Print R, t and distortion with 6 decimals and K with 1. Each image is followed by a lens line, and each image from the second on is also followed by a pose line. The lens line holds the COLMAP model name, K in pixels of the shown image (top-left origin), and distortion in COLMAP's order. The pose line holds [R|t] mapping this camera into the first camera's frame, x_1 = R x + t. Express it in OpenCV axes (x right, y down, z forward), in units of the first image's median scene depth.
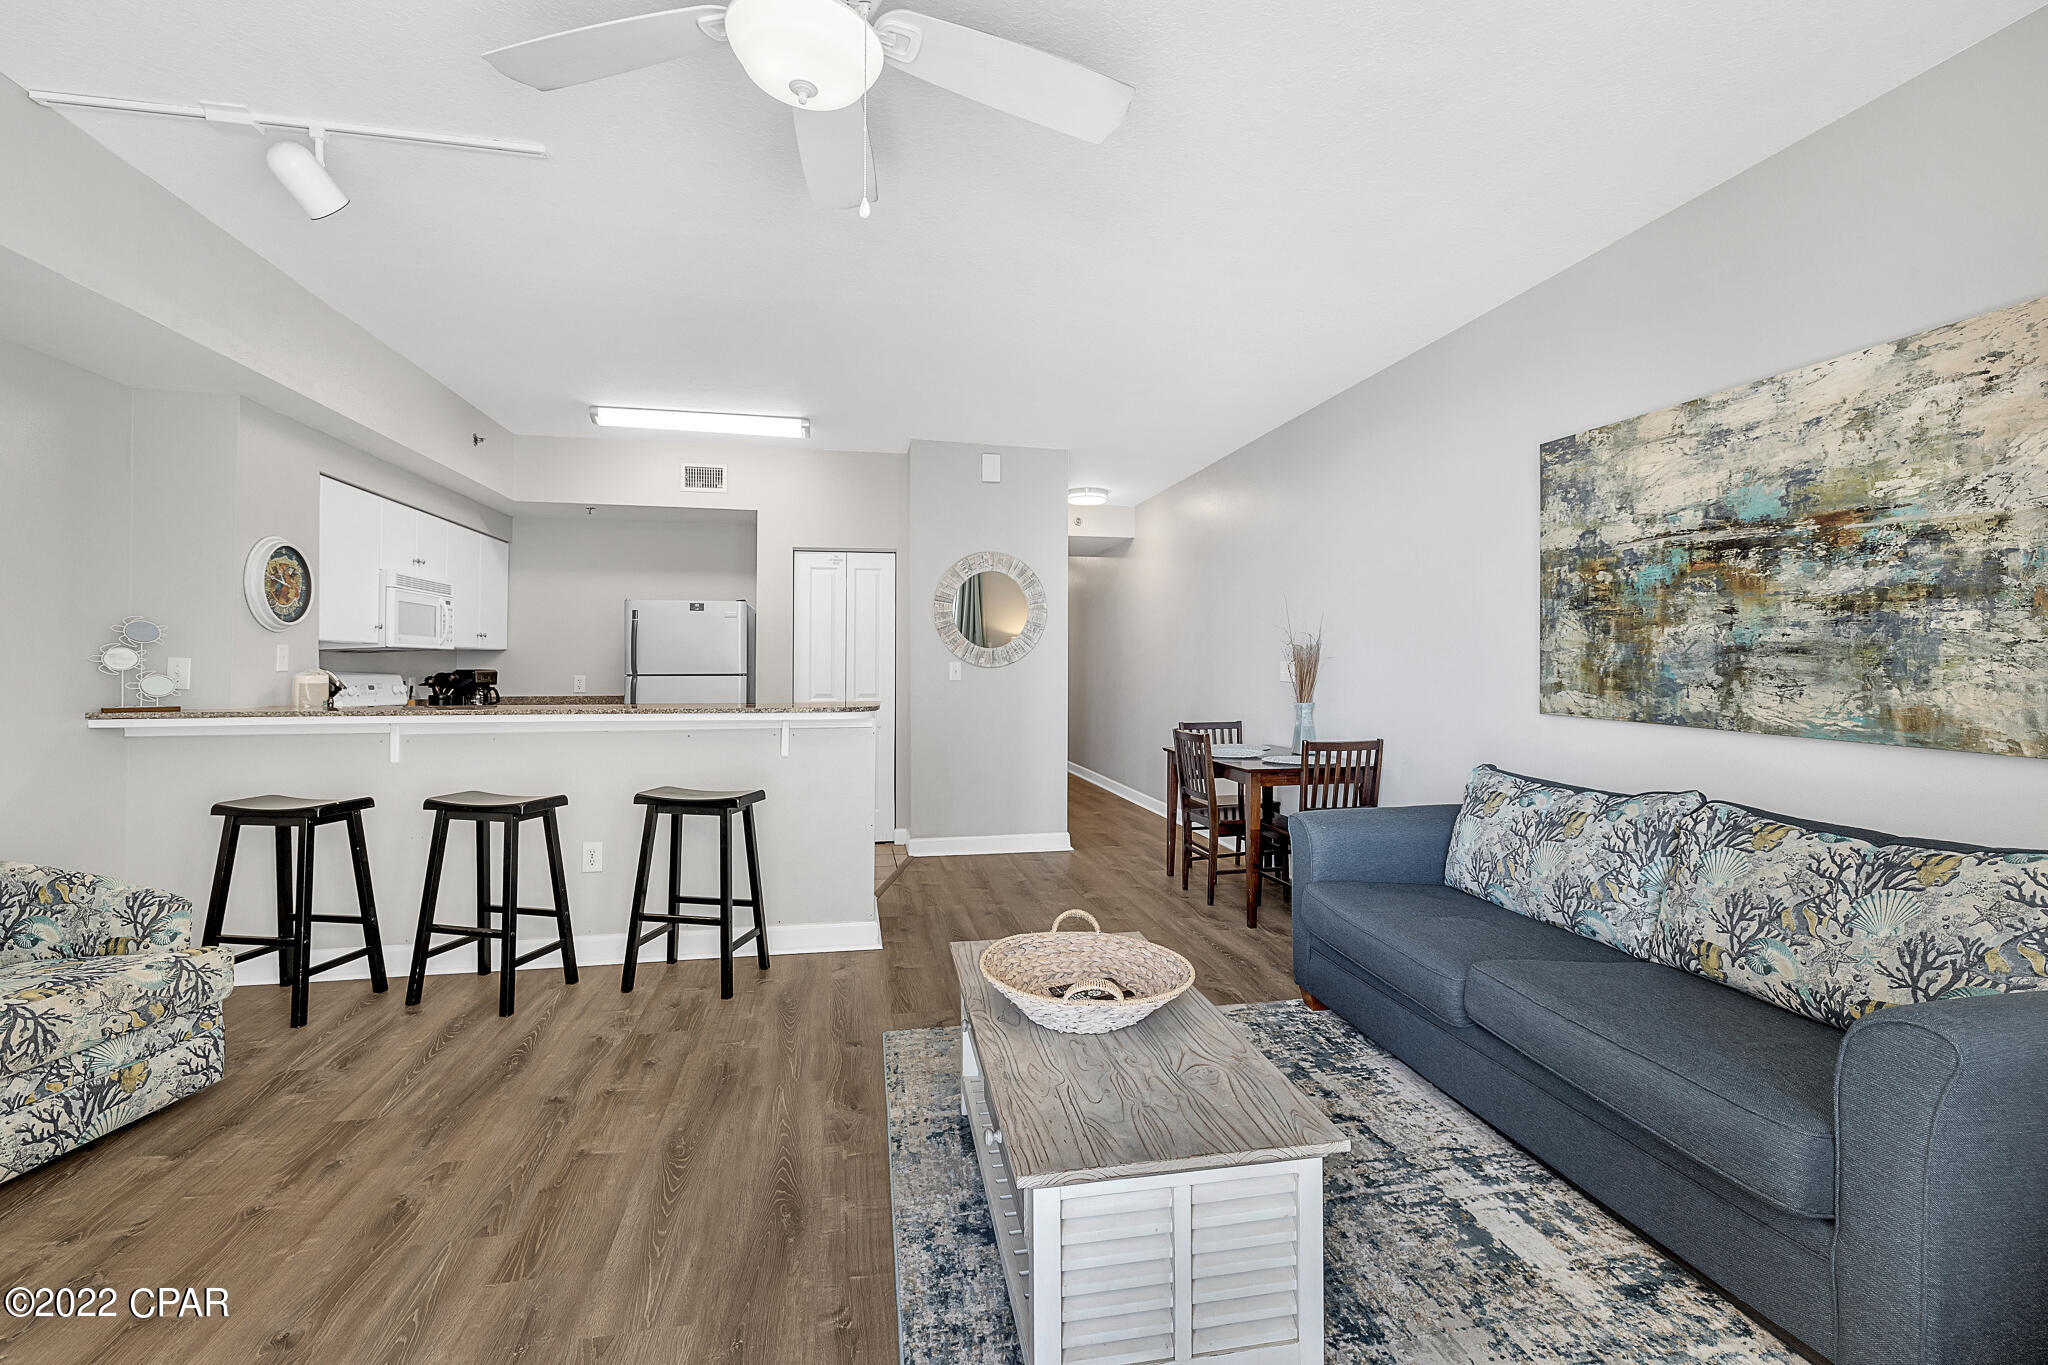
lens RADIAL K [[870.9, 0, 1018.0], [0, 870.9, 662.4], [0, 0, 1]] dist [0.000453, -0.000367]
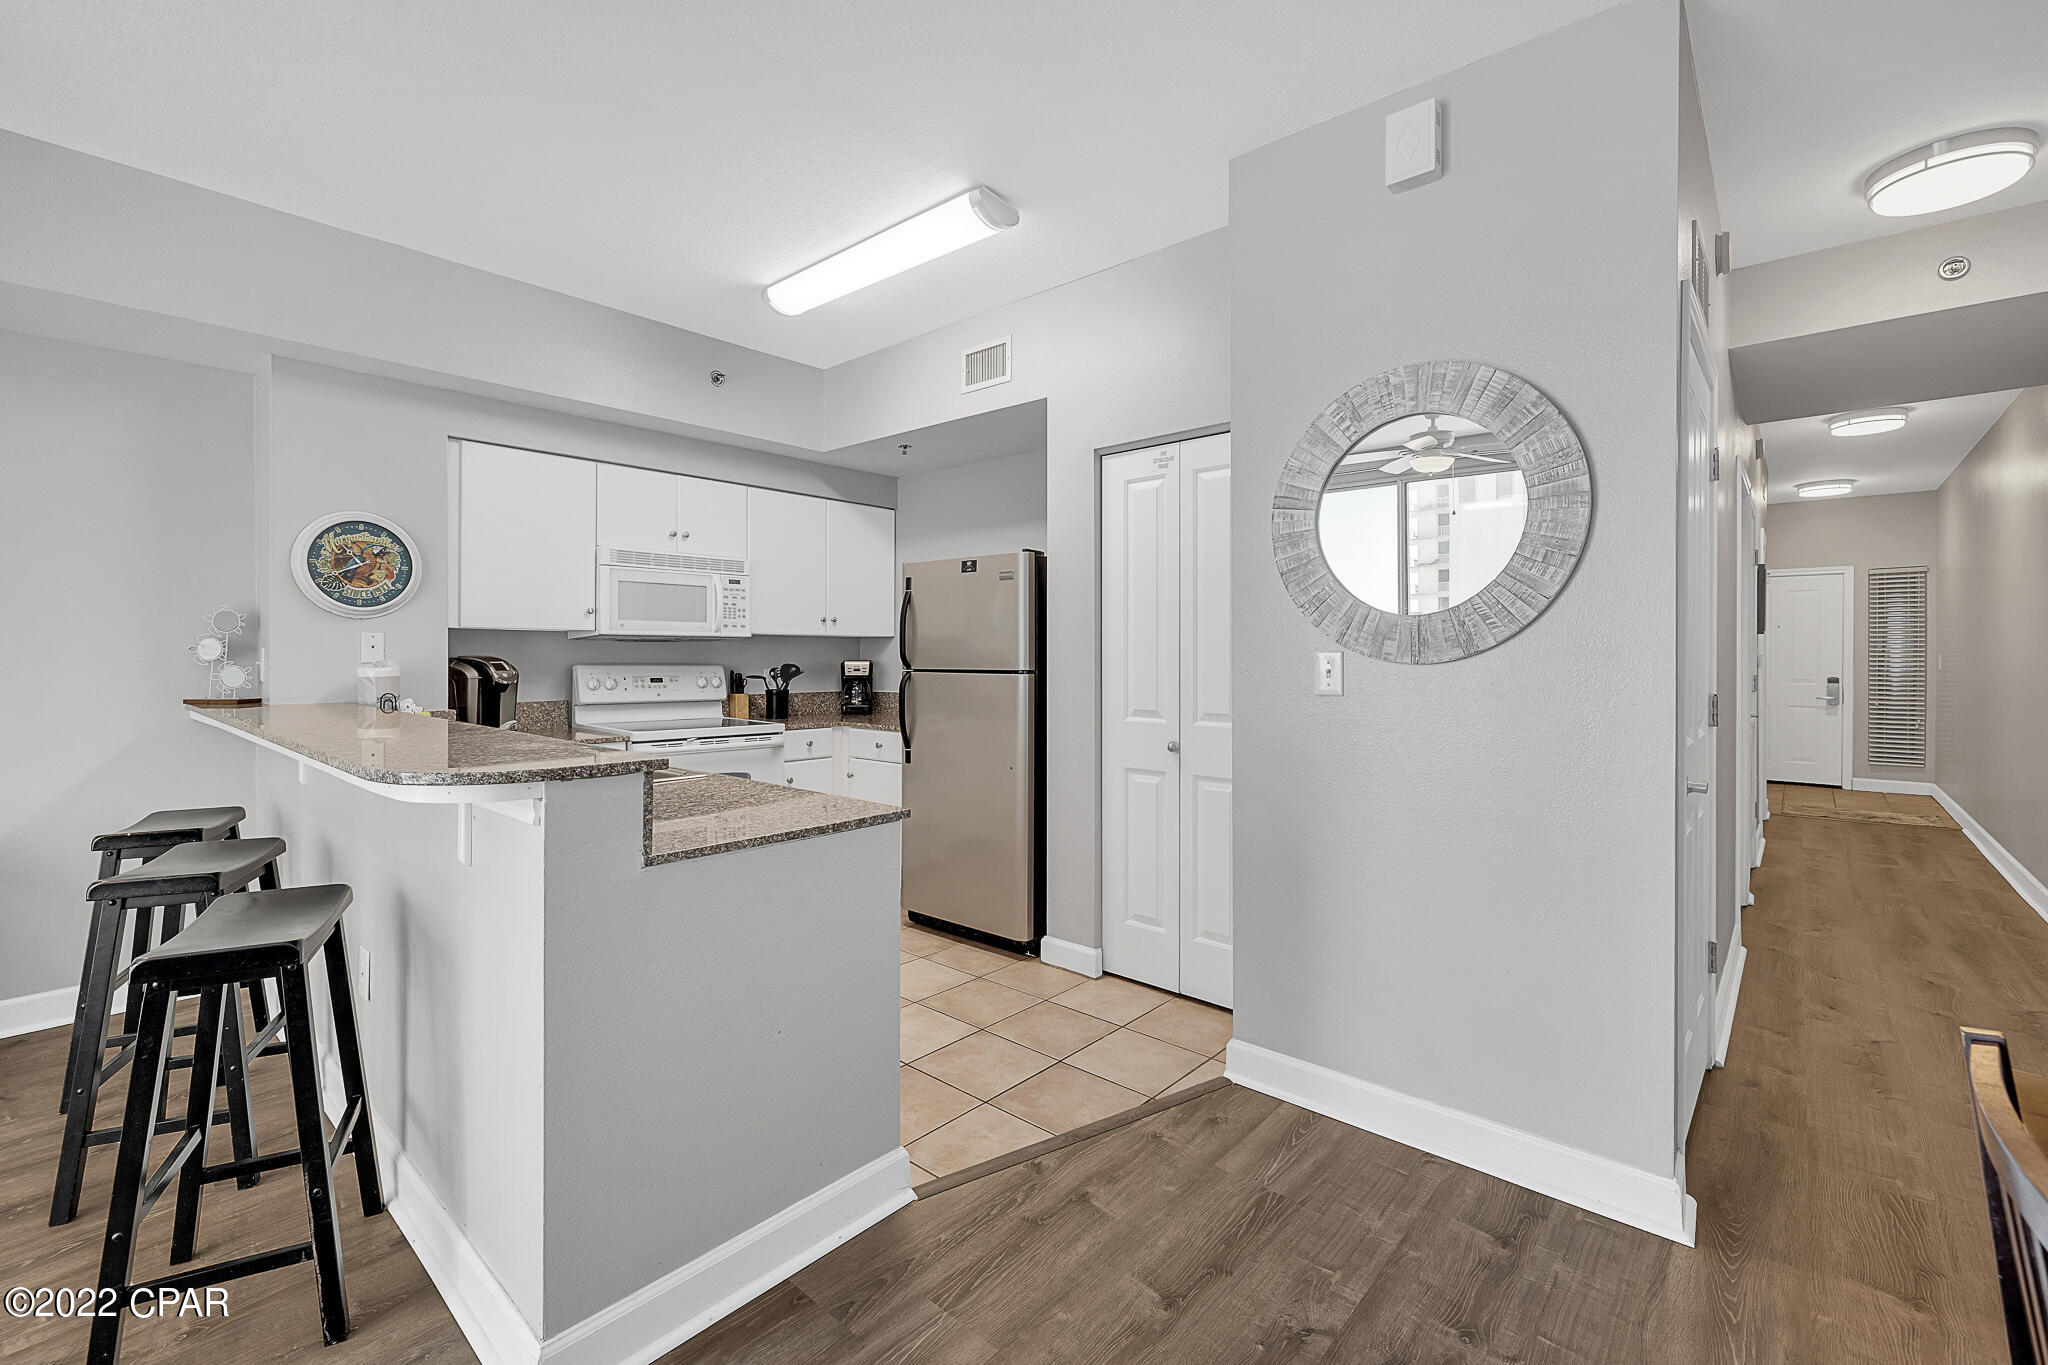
lens RADIAL K [[877.9, 0, 1021.5], [0, 877.9, 654.8], [0, 0, 1]] dist [0.000326, 0.000260]
pose [[0.605315, 0.001776, -0.795984, 0.389329], [0.001338, 0.999994, 0.003248, 0.000181], [0.795985, -0.003031, 0.605309, 1.409275]]
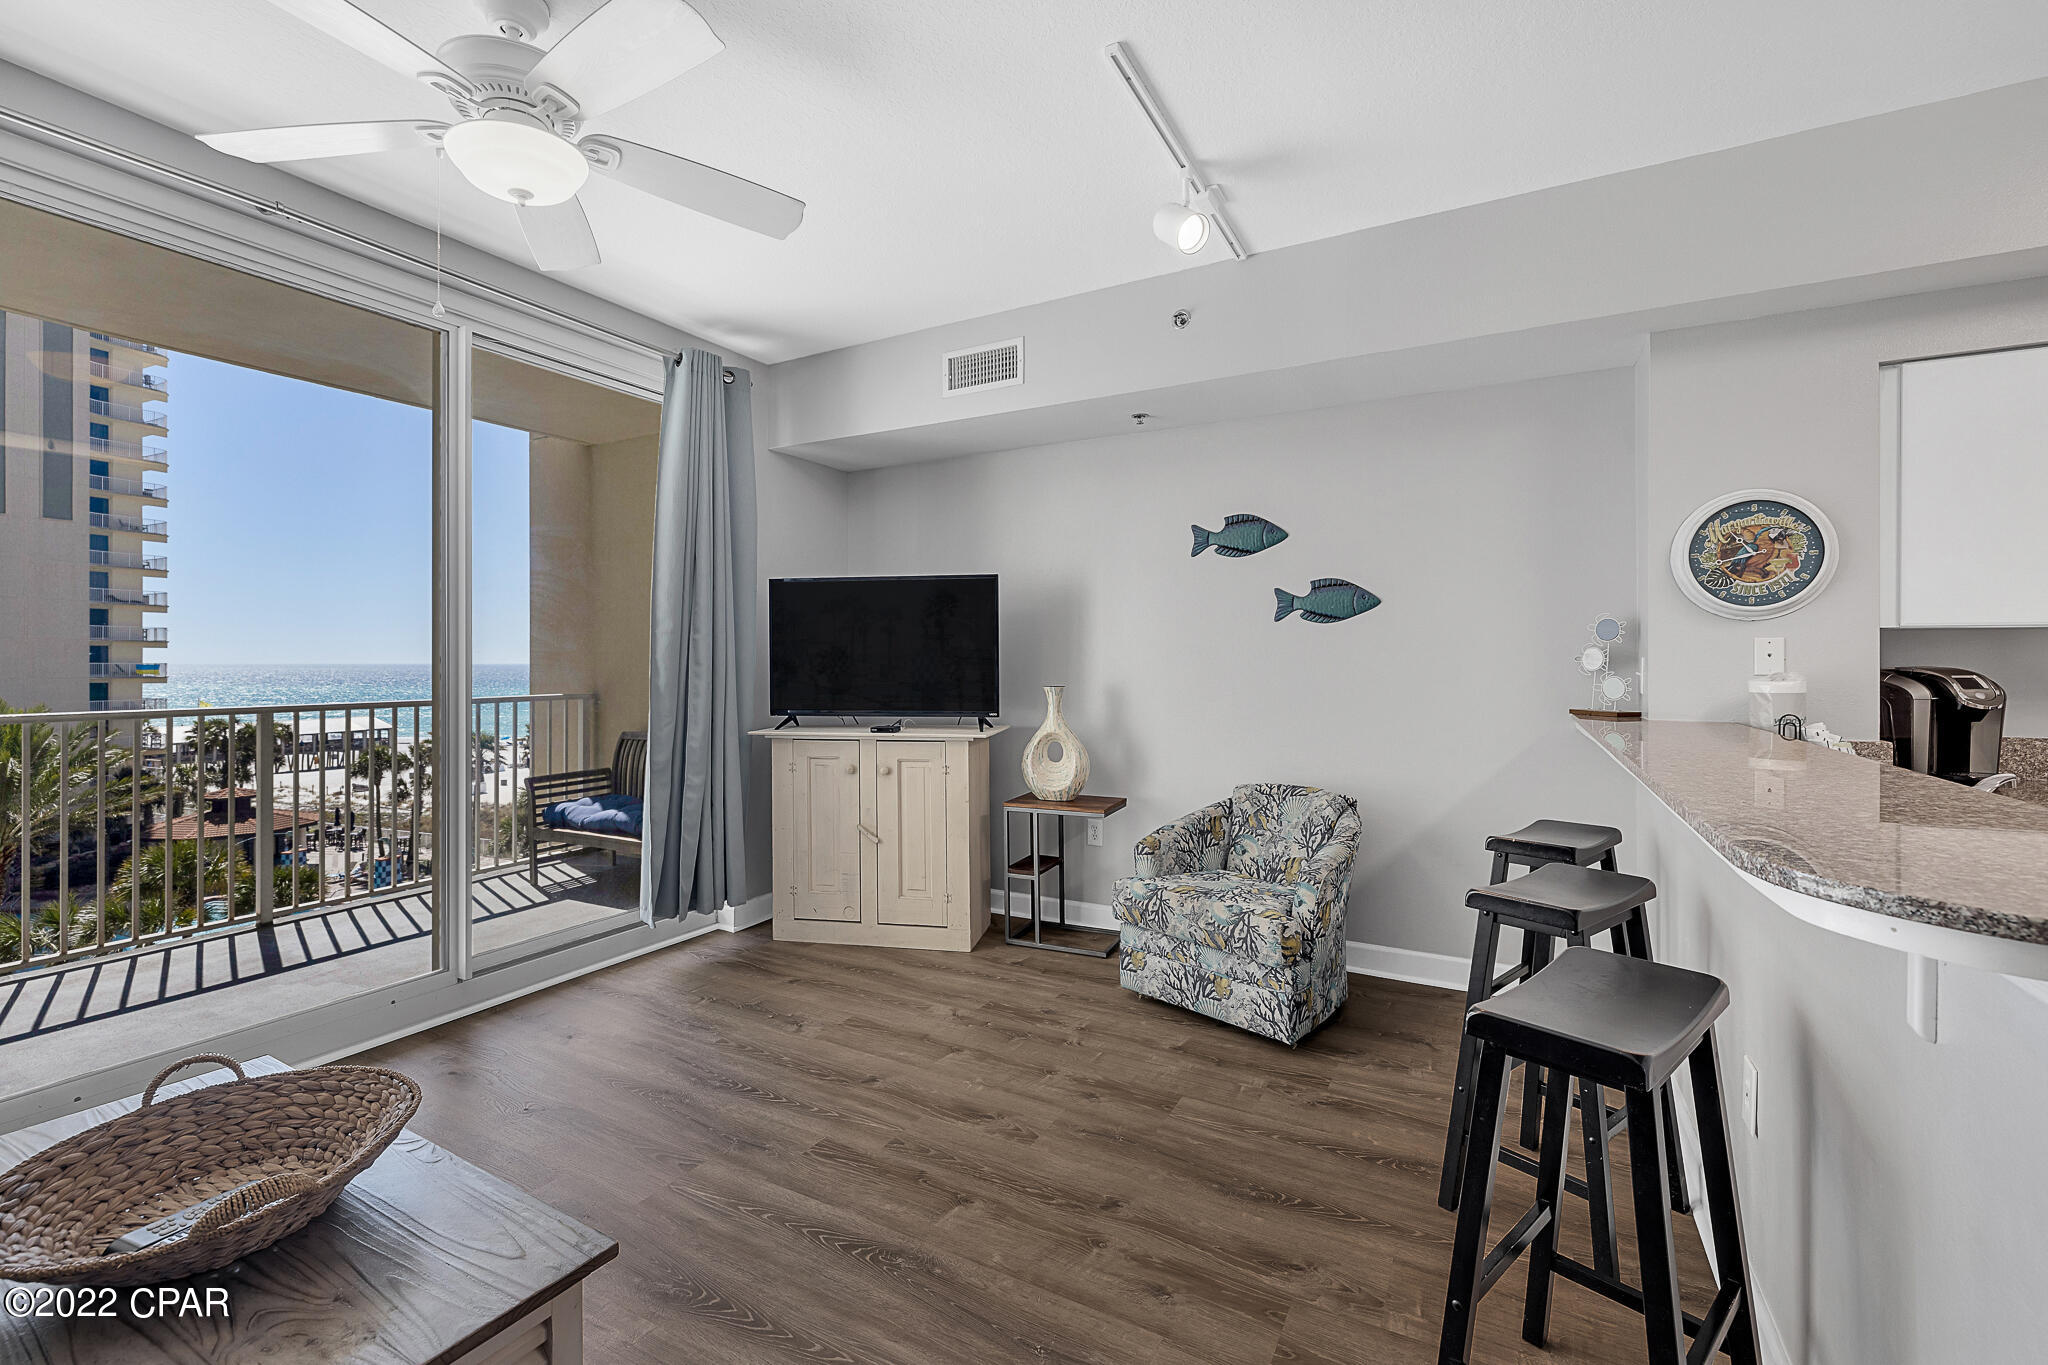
lens RADIAL K [[870.9, 0, 1018.0], [0, 870.9, 662.4], [0, 0, 1]] dist [0.000453, -0.000367]
pose [[-0.648573, -0.000663, -0.761152, 0.139121], [0.001667, 0.999996, -0.002291, 0.000718], [0.761150, -0.002755, -0.648570, 1.423283]]
